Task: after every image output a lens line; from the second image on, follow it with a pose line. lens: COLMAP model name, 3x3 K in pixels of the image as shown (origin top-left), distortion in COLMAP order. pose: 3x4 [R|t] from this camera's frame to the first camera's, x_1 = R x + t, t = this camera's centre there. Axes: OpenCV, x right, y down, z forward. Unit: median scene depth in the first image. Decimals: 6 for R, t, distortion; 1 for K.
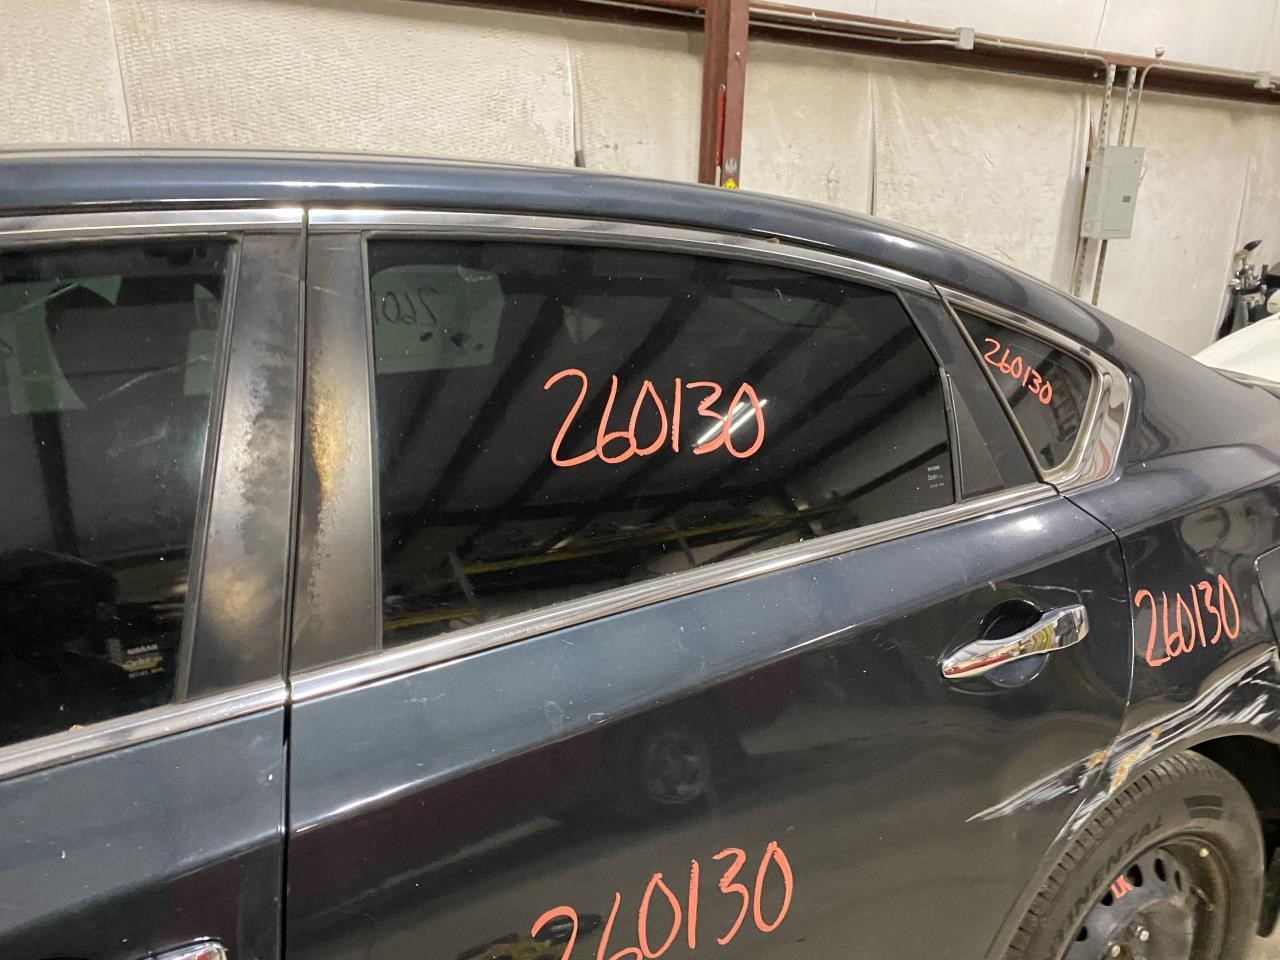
lens RADIAL K [[981.6, 0, 624.6], [0, 981.6, 464.9], [0, 0, 1]] dist [0.012661, 0.003828]
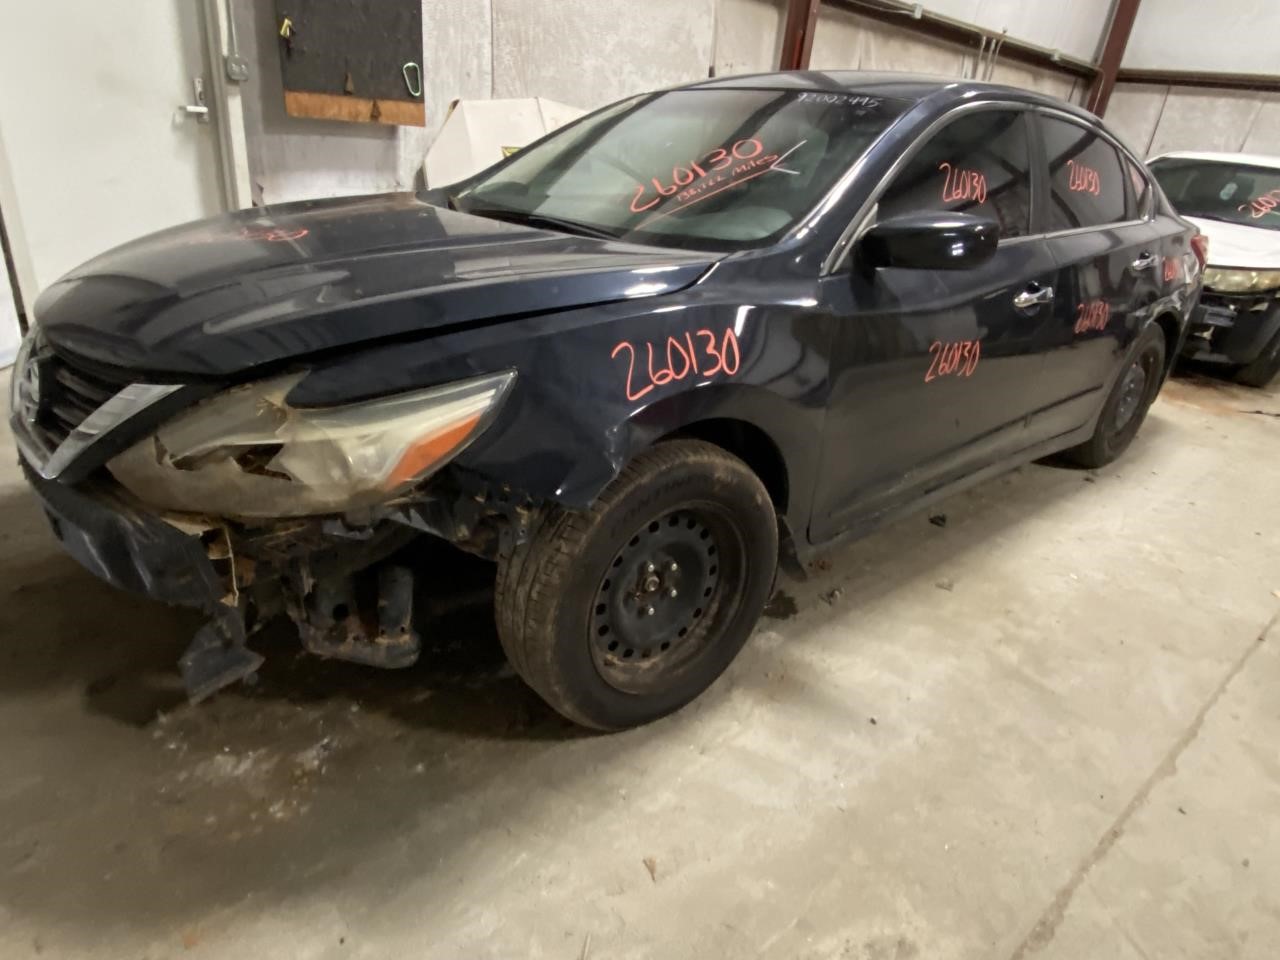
lens RADIAL K [[794.9, 0, 640.9], [0, 794.9, 490.3], [0, 0, 1]] dist [0.003307, 0.001096]
pose [[0.975277, -0.023947, 0.219684, -0.437467], [-0.017288, 0.982797, 0.183879, 0.111280], [-0.220309, -0.183131, 0.958085, -0.309247]]
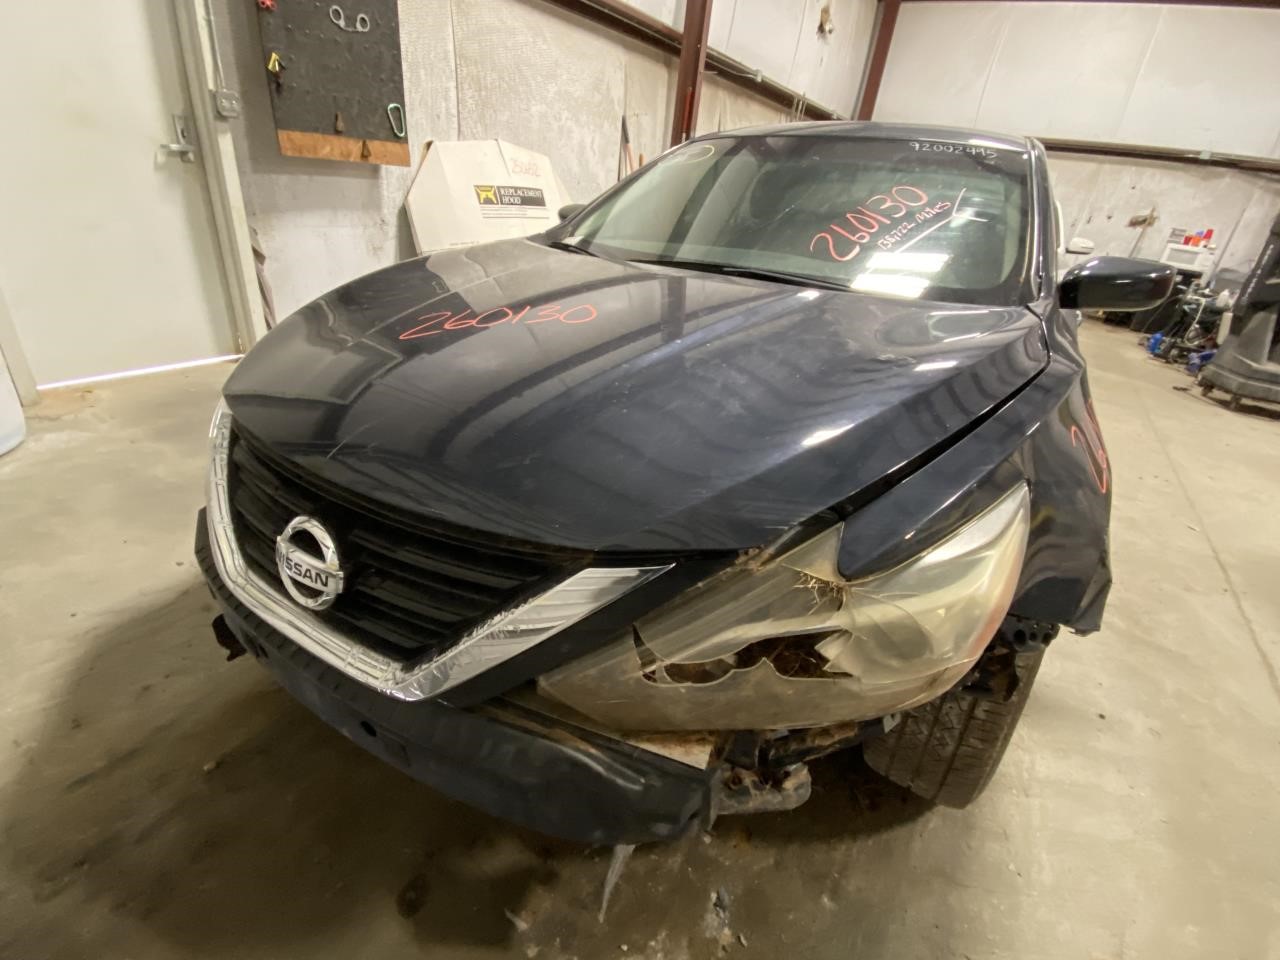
lens RADIAL K [[591.0, 0, 640.0], [0, 591.0, 480.0], [0, 0, 1]] dist [-0.004148, -0.001139]
pose [[0.884977, -0.147338, 0.441710, -0.596013], [0.037659, 0.968158, 0.247491, 0.073671], [-0.464110, -0.202390, 0.862346, -0.120719]]
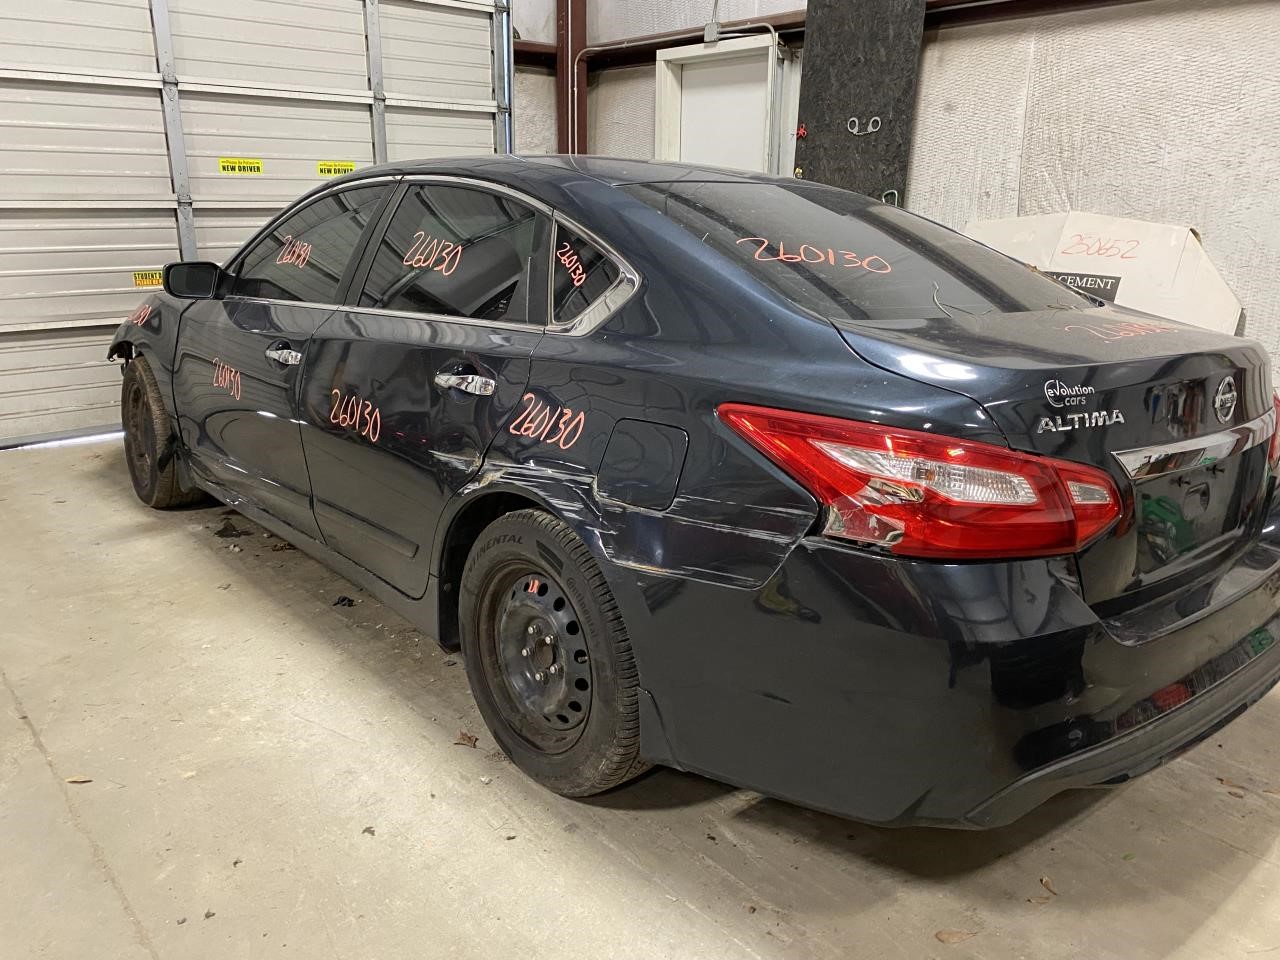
lens RADIAL K [[976.7, 0, 631.8], [0, 976.7, 473.1], [0, 0, 1]] dist [0.014871, 0.001587]
pose [[0.206211, 0.251487, -0.945638, 0.572007], [-0.260567, 0.945627, 0.194663, -0.029732], [0.943177, 0.206260, 0.260527, 0.199586]]
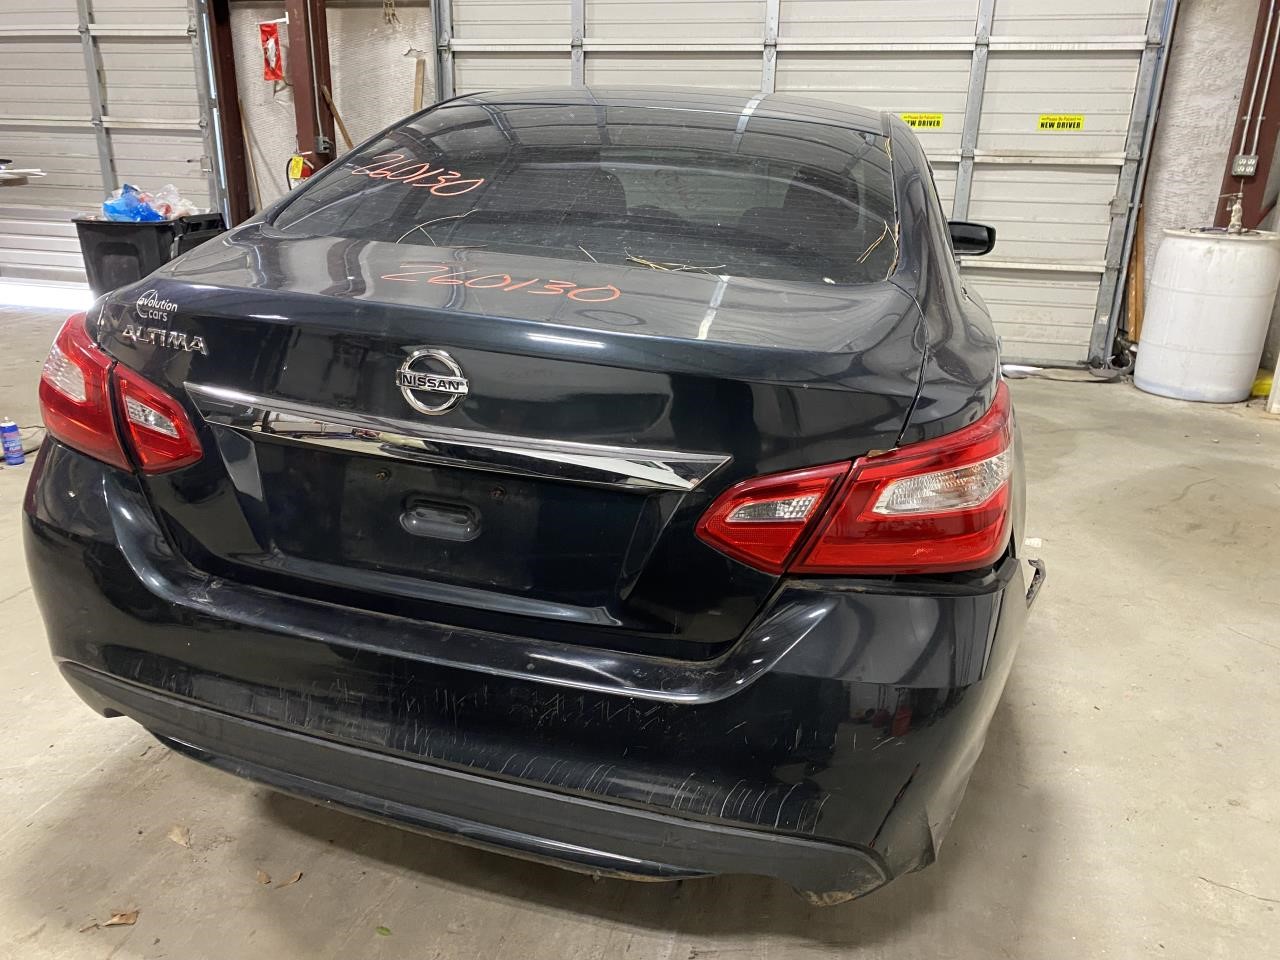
lens RADIAL K [[976.7, 0, 631.8], [0, 976.7, 473.1], [0, 0, 1]] dist [0.014871, 0.001587]
pose [[-0.689730, 0.192959, -0.697882, 0.402245], [-0.228010, 0.856919, 0.462279, -0.163363], [0.687229, 0.477972, -0.547046, 0.725616]]
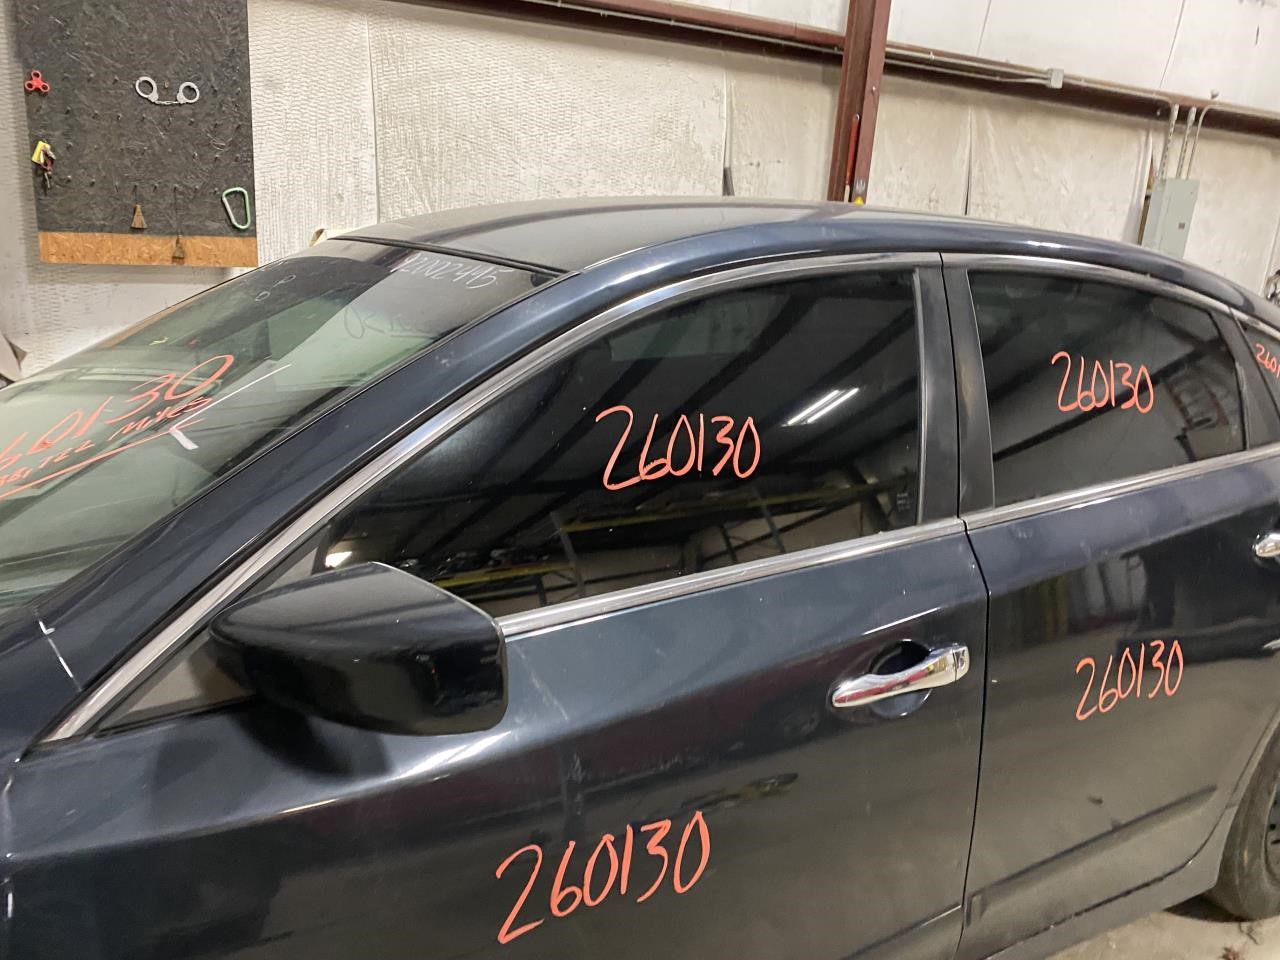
lens RADIAL K [[976.7, 0, 631.8], [0, 976.7, 473.1], [0, 0, 1]] dist [0.014871, 0.001587]
pose [[0.999113, 0.034946, 0.023510, -0.164944], [-0.035253, 0.999297, 0.012788, 0.022263], [-0.023047, -0.013605, 0.999642, -0.127578]]
